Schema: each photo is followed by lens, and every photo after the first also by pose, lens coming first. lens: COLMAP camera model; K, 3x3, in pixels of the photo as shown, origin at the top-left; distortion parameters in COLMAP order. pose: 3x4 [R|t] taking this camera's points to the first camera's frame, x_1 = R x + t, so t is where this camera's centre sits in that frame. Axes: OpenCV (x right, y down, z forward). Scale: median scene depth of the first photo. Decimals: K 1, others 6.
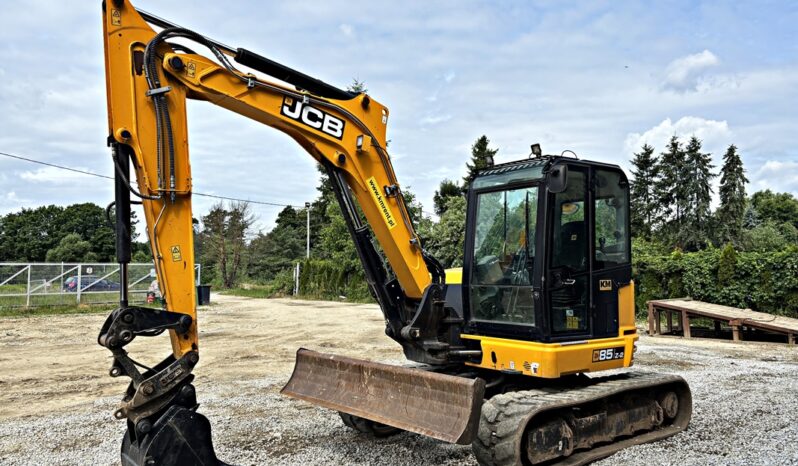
lens RADIAL K [[604.3, 0, 403.0], [0, 604.3, 242.3], [0, 0, 1]] dist [0.044293, -0.049677]
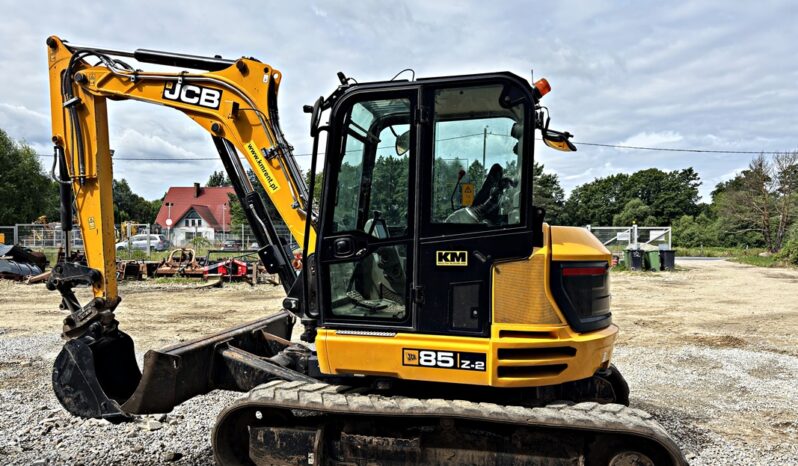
lens RADIAL K [[604.3, 0, 401.5], [0, 604.3, 238.2], [0, 0, 1]] dist [0.044293, -0.049677]
pose [[0.617700, 0.005834, -0.786392, 0.901516], [0.036387, 0.998689, 0.035990, 0.023608], [0.785572, -0.050846, 0.616678, 0.589218]]
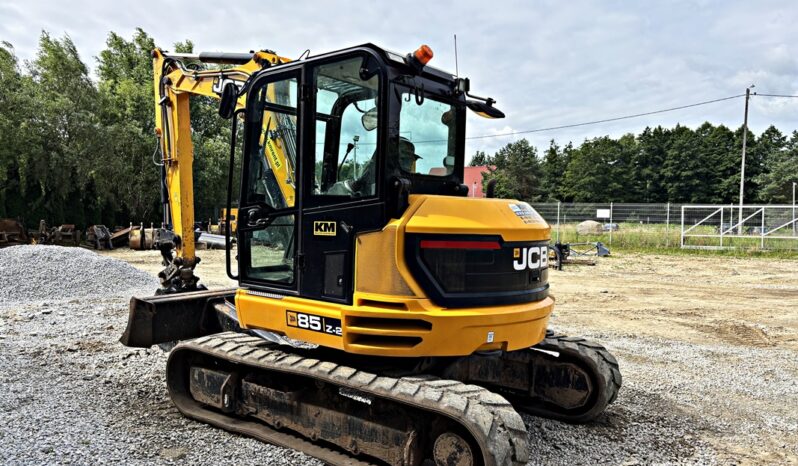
lens RADIAL K [[604.3, 0, 396.4], [0, 604.3, 234.0], [0, 0, 1]] dist [0.044293, -0.049677]
pose [[0.222659, 0.039647, -0.974090, 1.135341], [0.036647, 0.998126, 0.049002, 0.049425], [0.974207, -0.046608, 0.220789, 1.006949]]
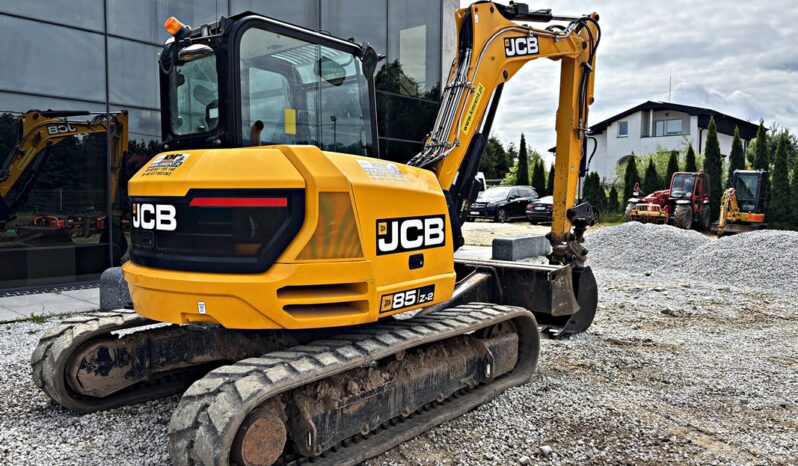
lens RADIAL K [[604.3, 0, 398.9], [0, 604.3, 232.2], [0, 0, 1]] dist [0.044293, -0.049677]
pose [[-0.991014, 0.002017, -0.133746, 0.209937], [0.001041, 0.999972, 0.007361, 0.139634], [0.133757, 0.007155, -0.990988, 2.074369]]
